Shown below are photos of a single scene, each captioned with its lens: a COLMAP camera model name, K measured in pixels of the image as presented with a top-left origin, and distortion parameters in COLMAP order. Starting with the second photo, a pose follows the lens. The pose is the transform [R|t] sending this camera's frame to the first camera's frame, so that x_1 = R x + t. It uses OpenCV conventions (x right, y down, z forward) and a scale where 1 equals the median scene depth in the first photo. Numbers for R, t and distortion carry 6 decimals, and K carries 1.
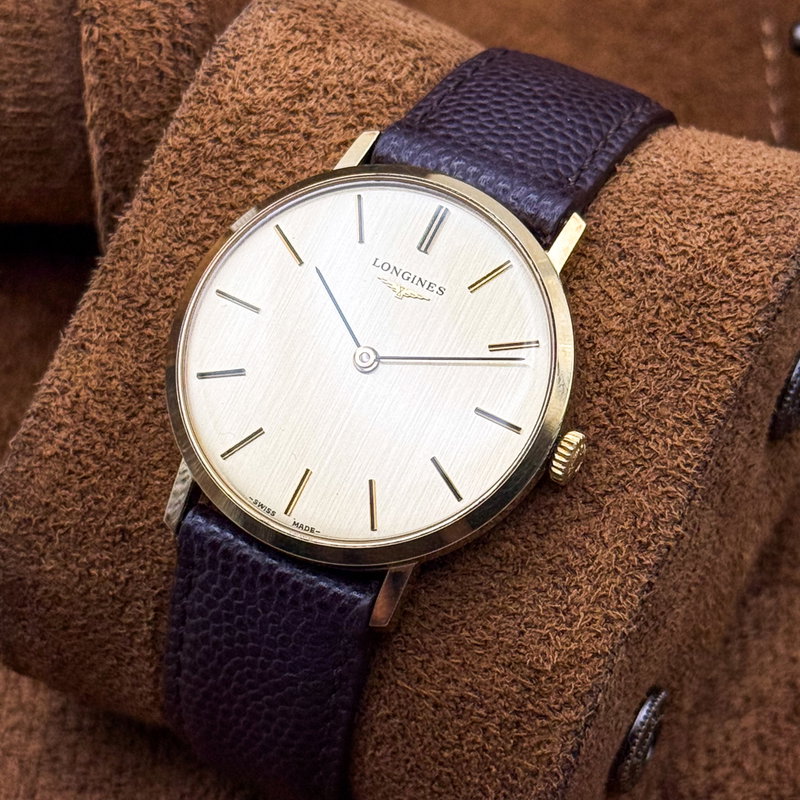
lens RADIAL K [[2849.4, 0, 400.0], [0, 2849.4, 400.0], [0, 0, 1]] dist [-0.079466, 1.805191]
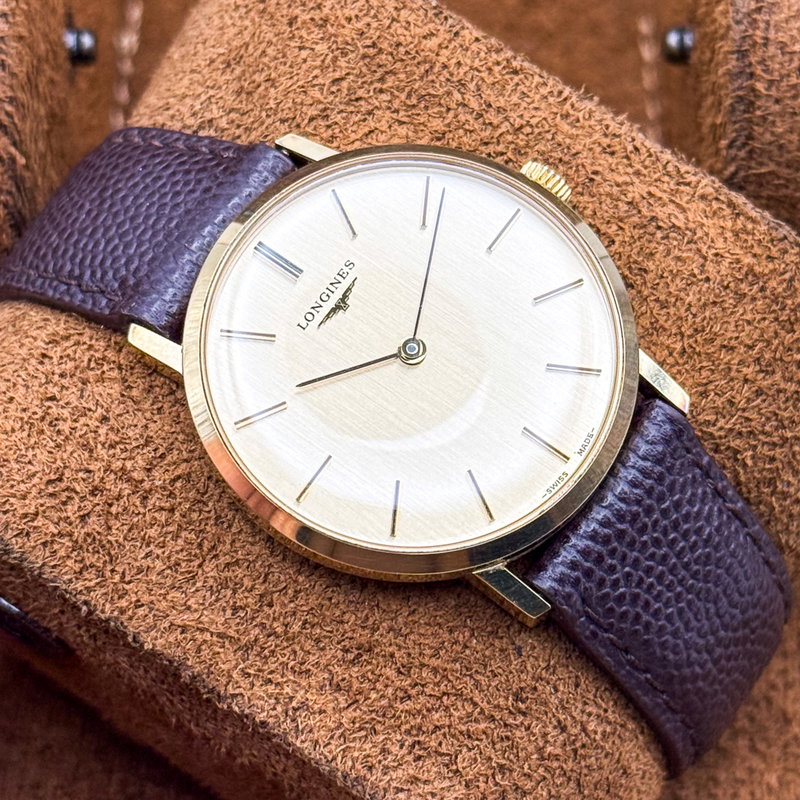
lens RADIAL K [[2849.4, 0, 400.0], [0, 2849.4, 400.0], [0, 0, 1]] dist [-0.079466, 1.805191]
pose [[0.127624, -0.854607, 0.503347, -0.460041], [0.937180, 0.270033, 0.220851, -0.203920], [-0.324661, 0.443541, 0.835384, 0.235162]]
